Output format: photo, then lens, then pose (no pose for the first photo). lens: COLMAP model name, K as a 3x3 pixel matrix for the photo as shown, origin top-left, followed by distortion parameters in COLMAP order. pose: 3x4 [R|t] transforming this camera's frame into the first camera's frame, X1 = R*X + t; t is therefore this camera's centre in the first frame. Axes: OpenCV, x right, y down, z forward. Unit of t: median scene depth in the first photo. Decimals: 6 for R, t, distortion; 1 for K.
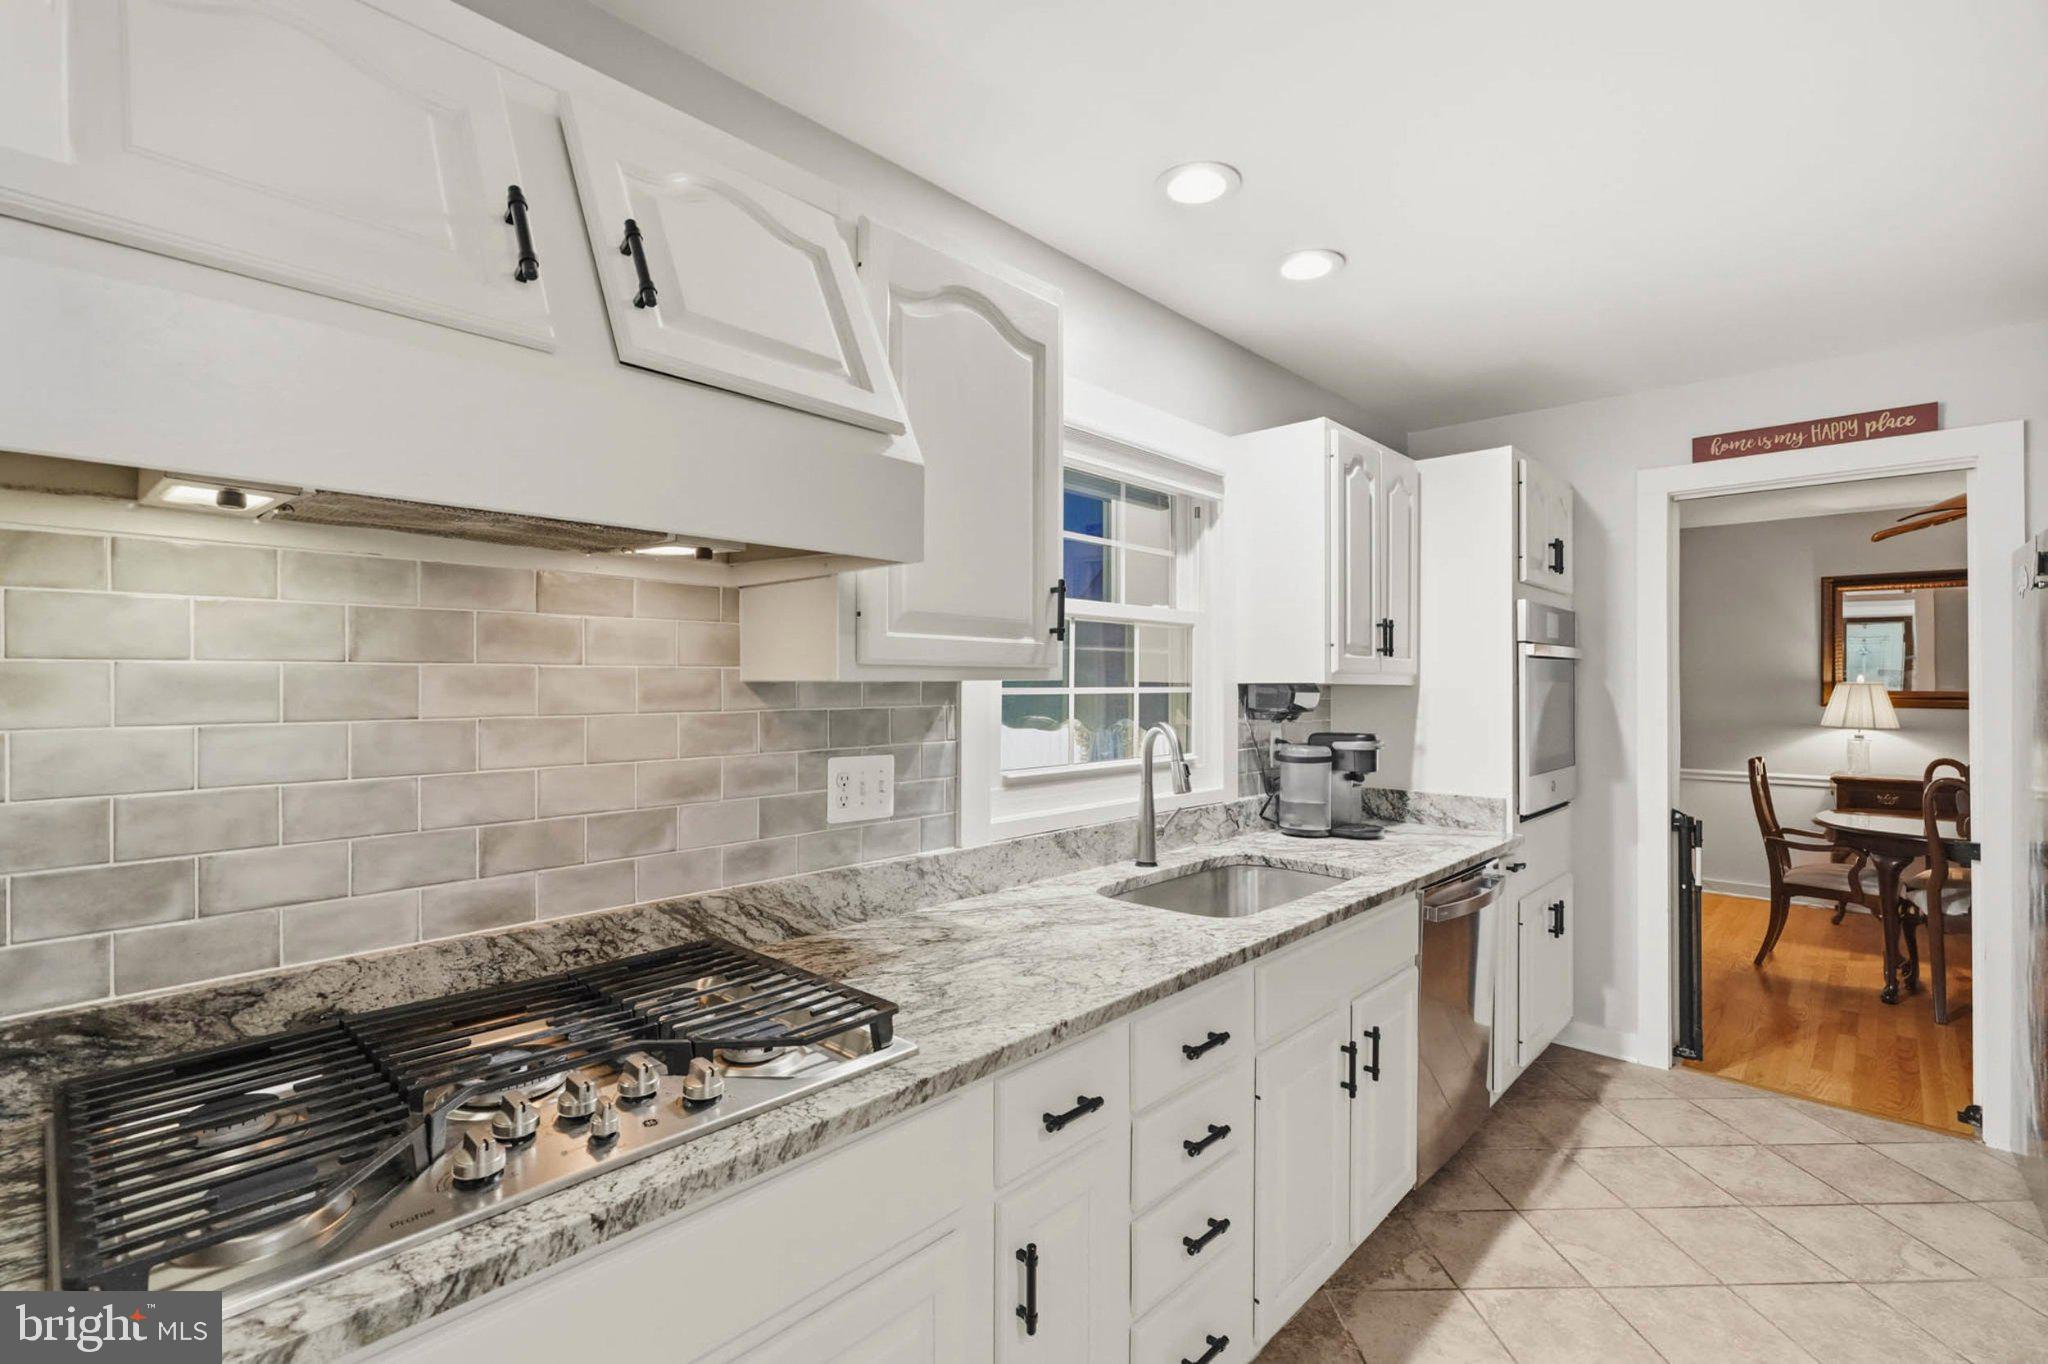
lens RADIAL K [[931.1, 0, 1020.9], [0, 931.1, 679.4], [0, 0, 1]] dist [-0.000599, 0.000339]
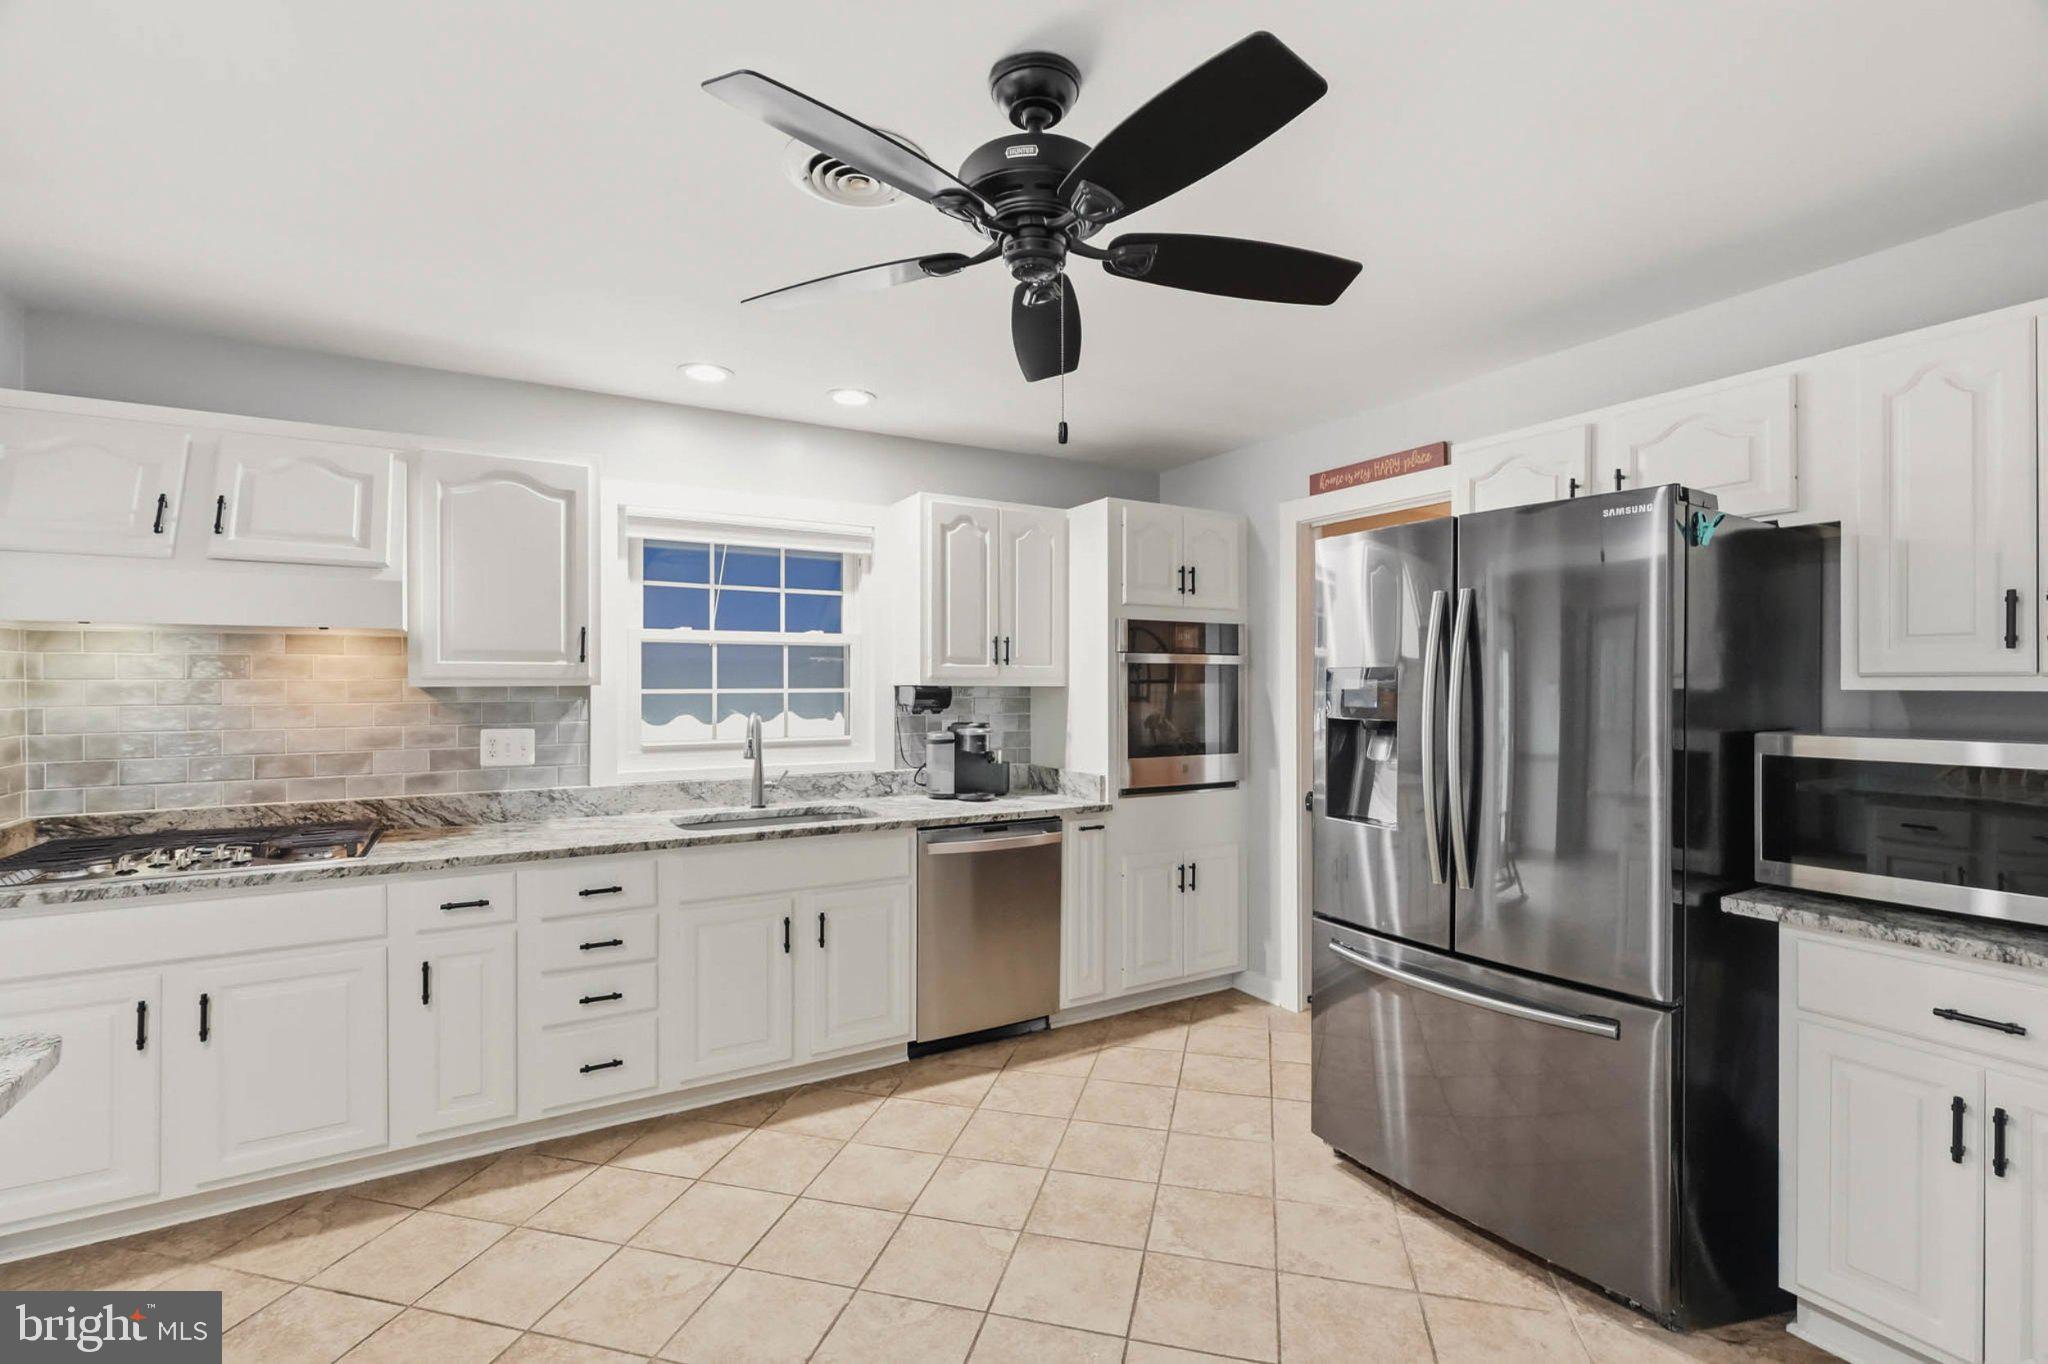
lens RADIAL K [[920.1, 0, 1019.4], [0, 920.1, 683.0], [0, 0, 1]] dist [0.000164, 0.000741]
pose [[0.958244, -0.002065, -0.285944, 0.978534], [0.004073, 0.999971, 0.006427, -0.008830], [0.285923, -0.007323, 0.958225, -0.301000]]
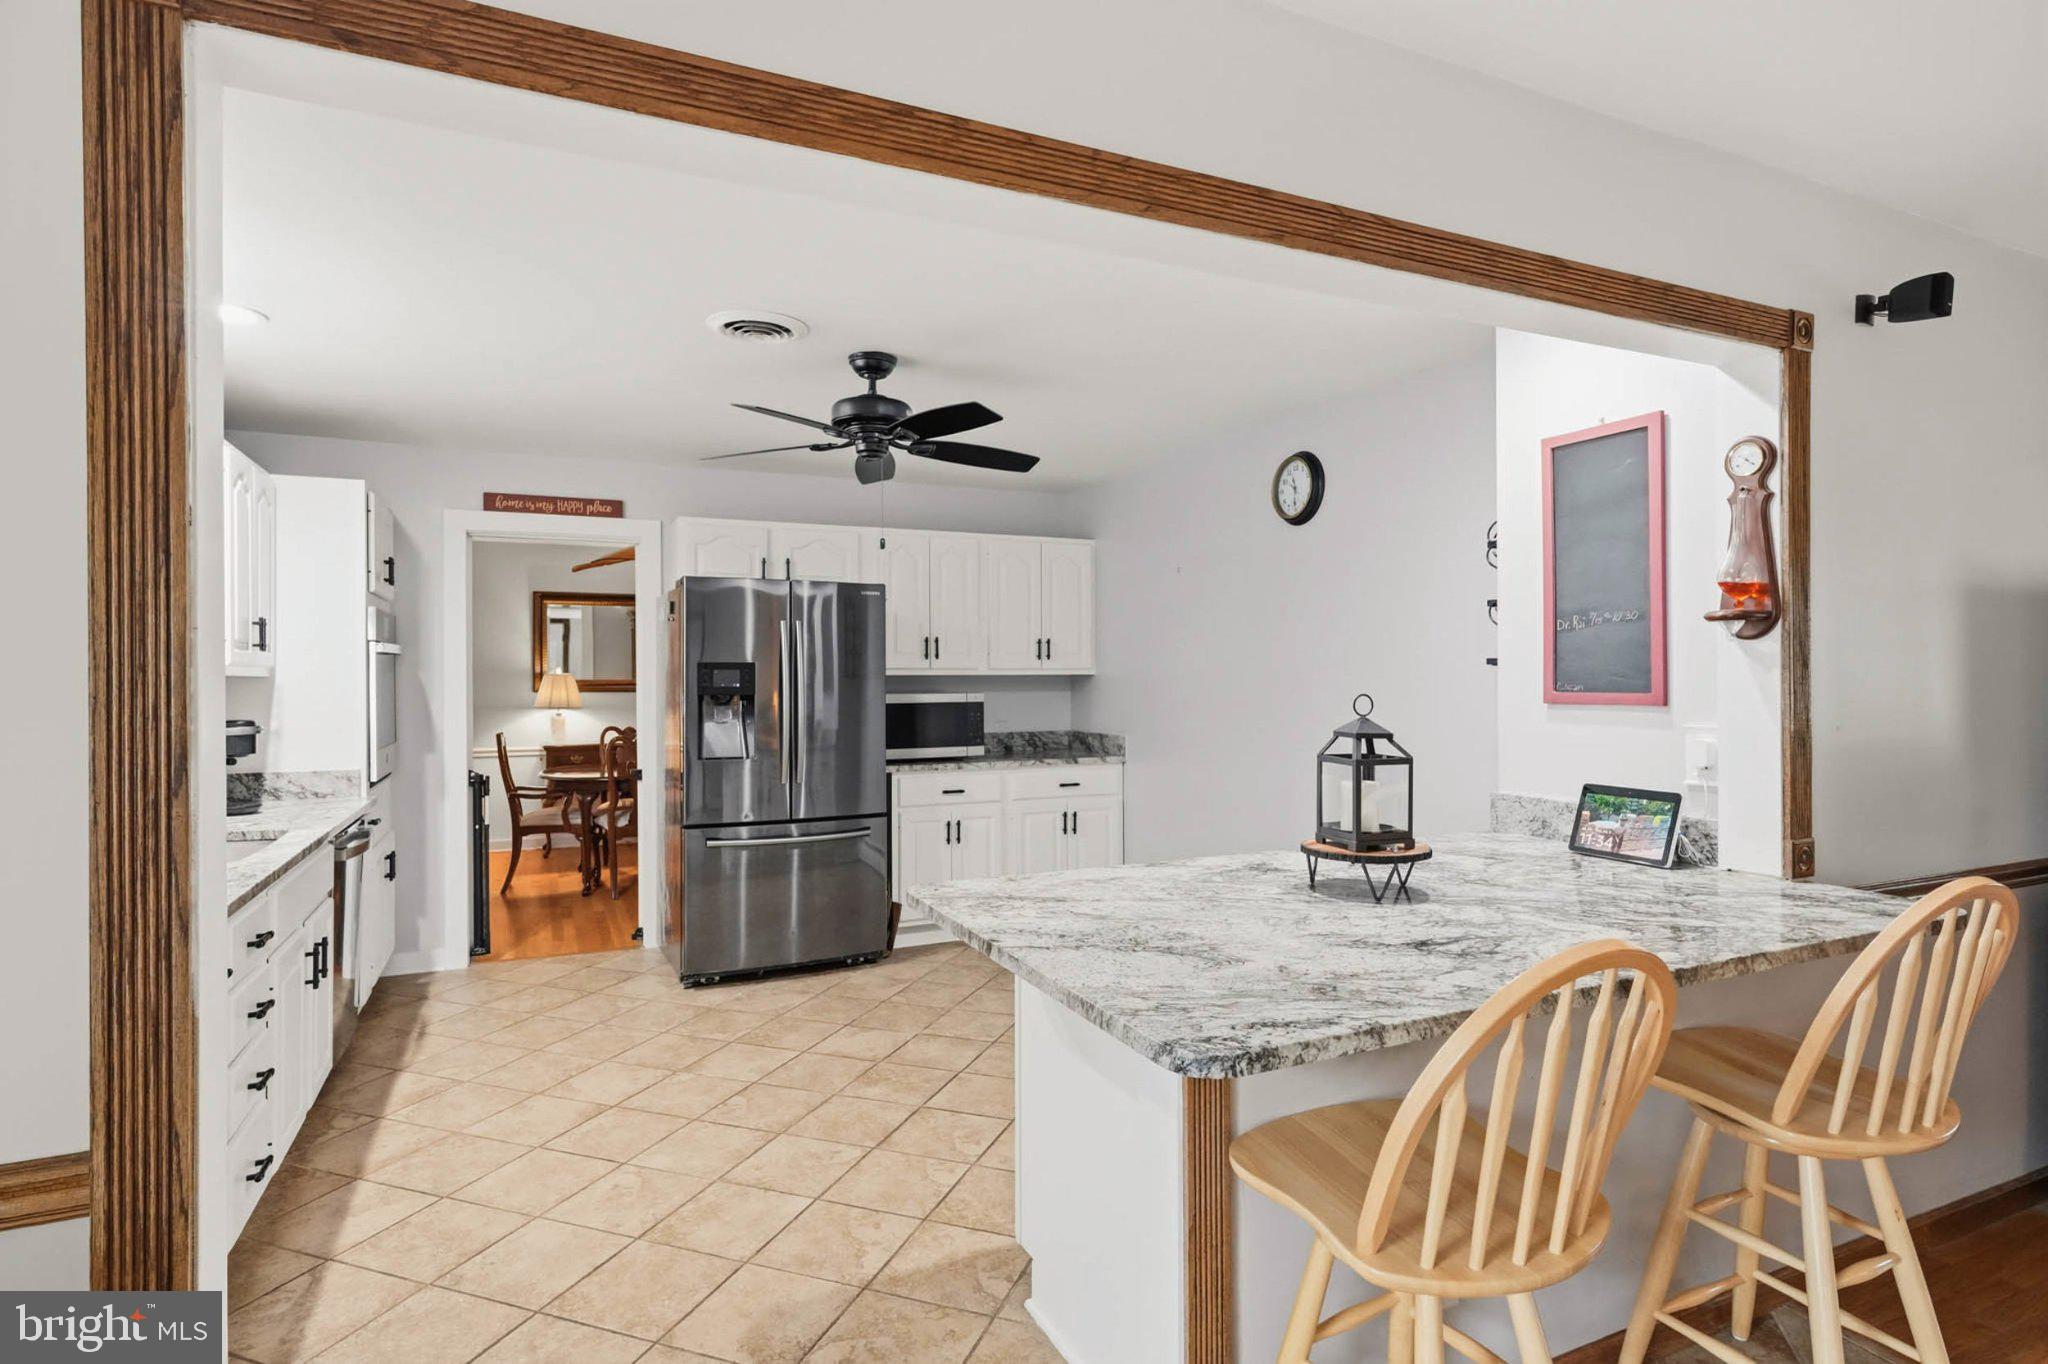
lens RADIAL K [[1038.4, 0, 1024.0], [0, 1038.4, 682.0], [0, 0, 1]] dist [0.001144, 0.000358]
pose [[0.375435, -0.007577, 0.926818, -0.523804], [-0.002978, 0.999952, 0.009381, -0.002047], [-0.926844, -0.006282, 0.375394, -0.399404]]
